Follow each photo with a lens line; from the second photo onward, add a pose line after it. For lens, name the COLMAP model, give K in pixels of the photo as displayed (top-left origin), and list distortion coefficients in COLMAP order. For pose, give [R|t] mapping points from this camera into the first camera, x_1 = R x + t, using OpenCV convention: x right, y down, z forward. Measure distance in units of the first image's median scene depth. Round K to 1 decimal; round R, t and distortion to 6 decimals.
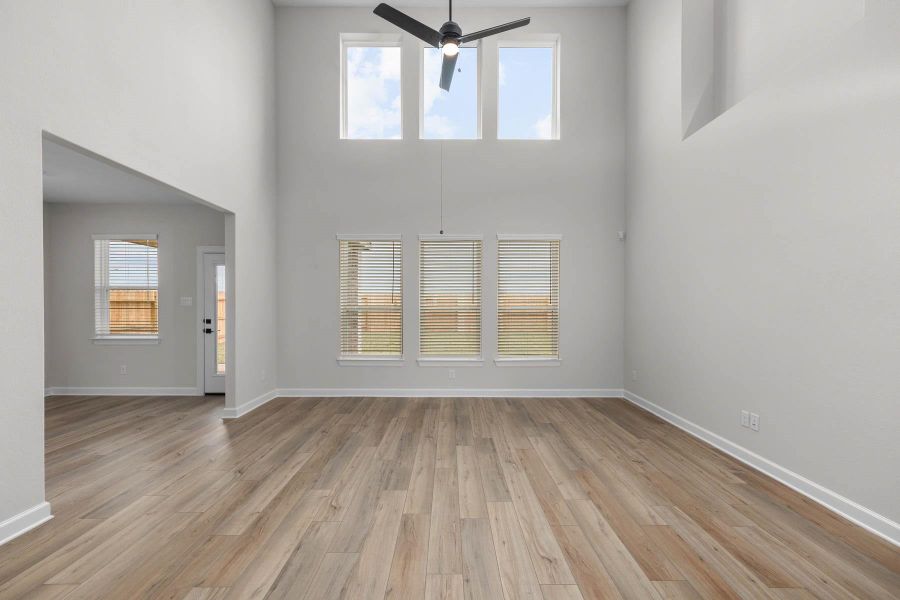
lens RADIAL K [[383.0, 0, 449.7], [0, 383.0, 306.6], [0, 0, 1]] dist [0.001197, 0.000352]
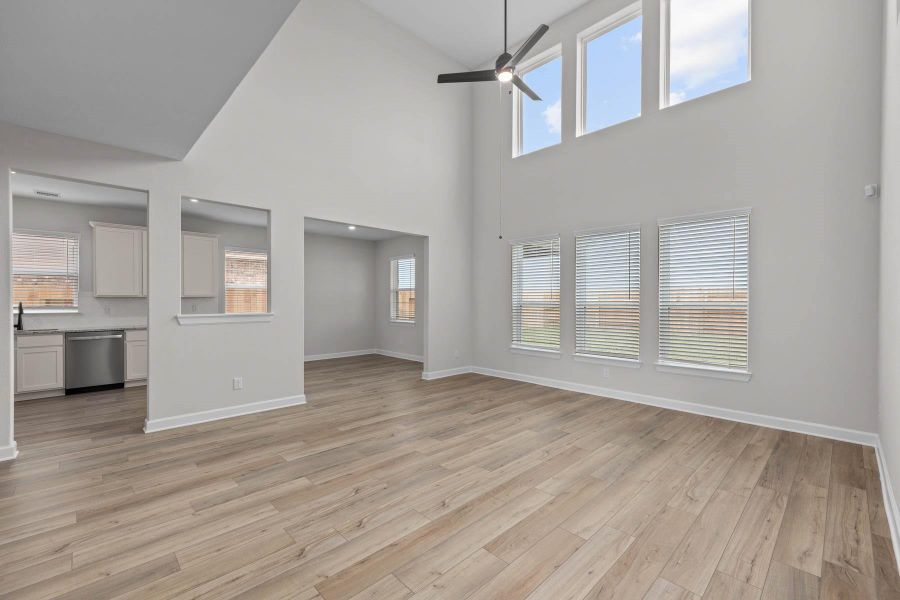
lens RADIAL K [[383.0, 0, 450.4], [0, 383.0, 304.8], [0, 0, 1]] dist [0.001197, 0.000352]
pose [[0.694020, 0.007691, -0.719915, 0.721396], [-0.004664, 0.999970, 0.006186, 0.003322], [0.719941, -0.000936, 0.694035, 0.095765]]
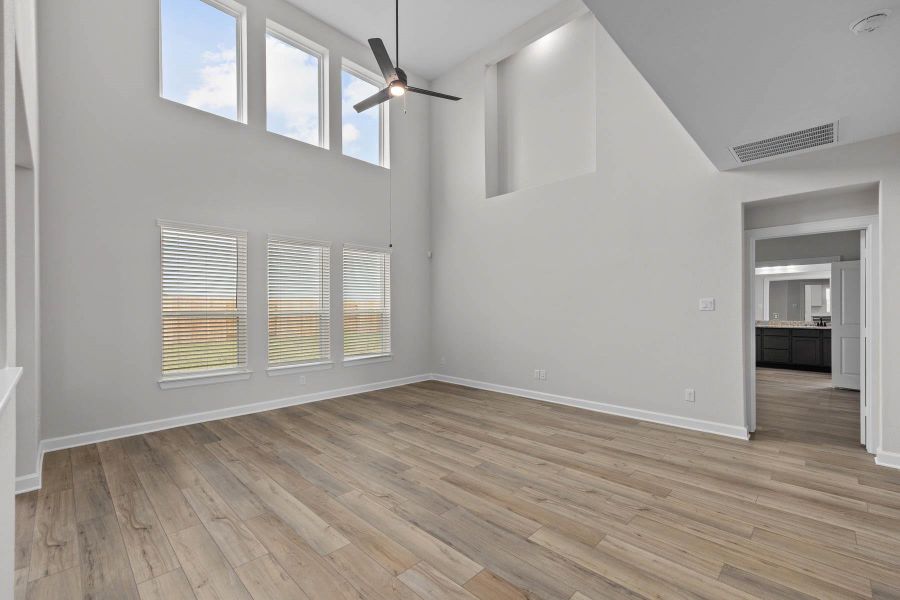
lens RADIAL K [[383.0, 0, 448.6], [0, 383.0, 301.1], [0, 0, 1]] dist [0.001197, 0.000352]
pose [[0.703164, 0.006249, 0.711001, -0.732274], [0.011048, 0.999745, -0.019713, -0.002071], [-0.710942, 0.021717, 0.702915, 0.078255]]
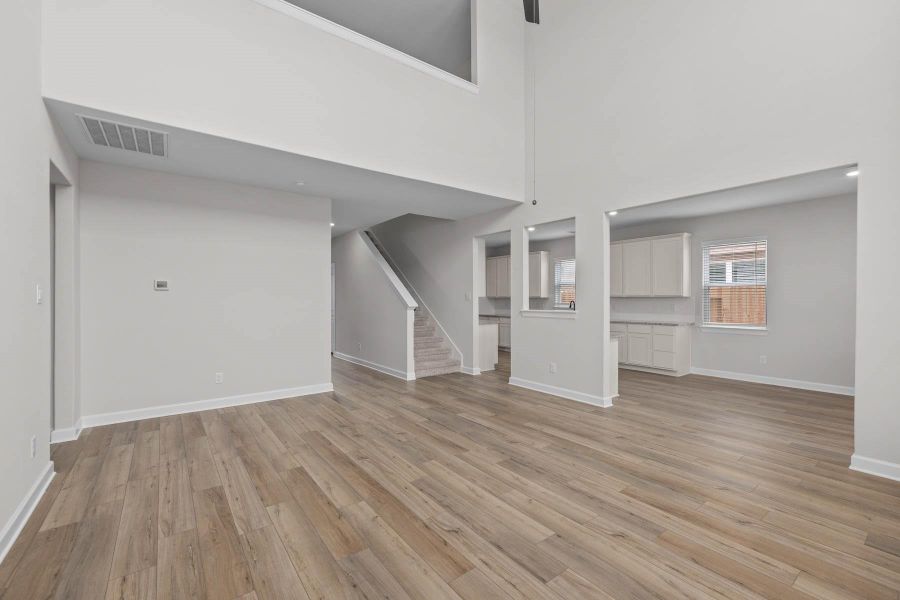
lens RADIAL K [[383.0, 0, 444.6], [0, 383.0, 298.0], [0, 0, 1]] dist [0.001197, 0.000352]
pose [[-0.807916, -0.005984, -0.589268, 0.575256], [-0.007758, 0.999970, 0.000483, -0.005327], [0.589247, 0.004961, -0.807938, 1.541417]]
